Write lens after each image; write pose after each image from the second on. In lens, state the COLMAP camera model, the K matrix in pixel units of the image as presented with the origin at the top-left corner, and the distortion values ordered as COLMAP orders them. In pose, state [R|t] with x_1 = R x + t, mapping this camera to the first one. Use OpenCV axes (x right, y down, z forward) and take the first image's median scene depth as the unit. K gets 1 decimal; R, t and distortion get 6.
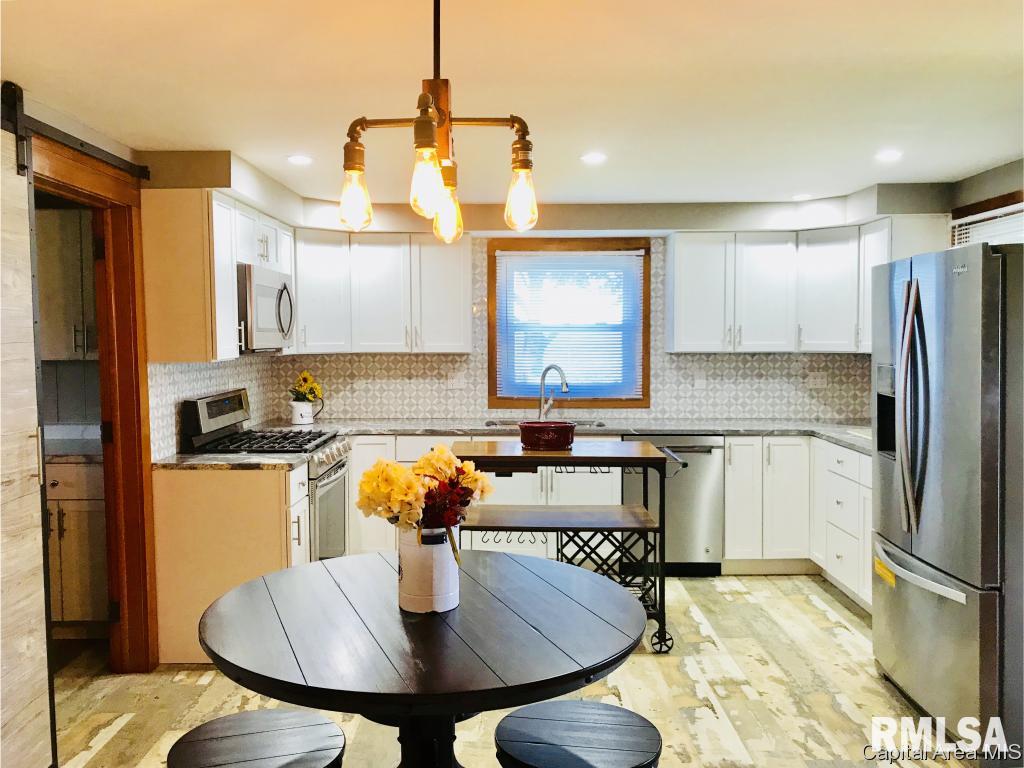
lens RADIAL K [[836.5, 0, 497.0], [0, 836.5, 385.1], [0, 0, 1]] dist [0.020319, -0.009656]
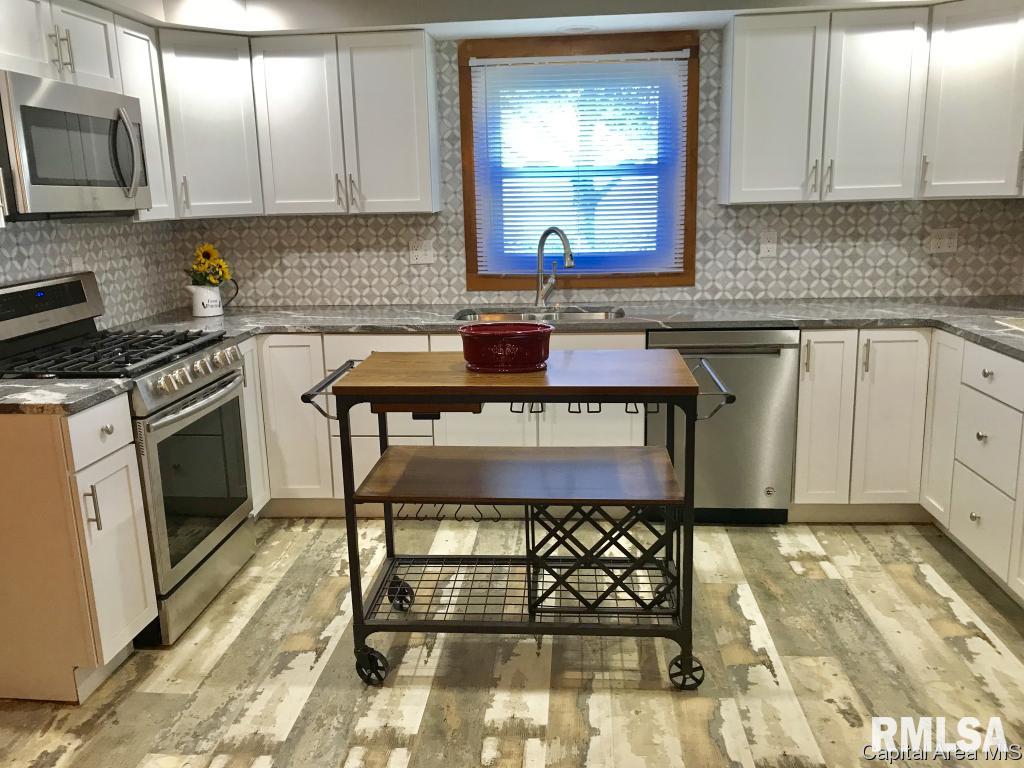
lens RADIAL K [[836.5, 0, 497.0], [0, 836.5, 385.1], [0, 0, 1]] dist [0.020319, -0.009656]
pose [[0.996730, -0.005603, -0.080609, 0.077010], [0.018579, 0.986756, 0.161145, -0.007523], [0.078639, -0.162115, 0.983633, 0.290550]]
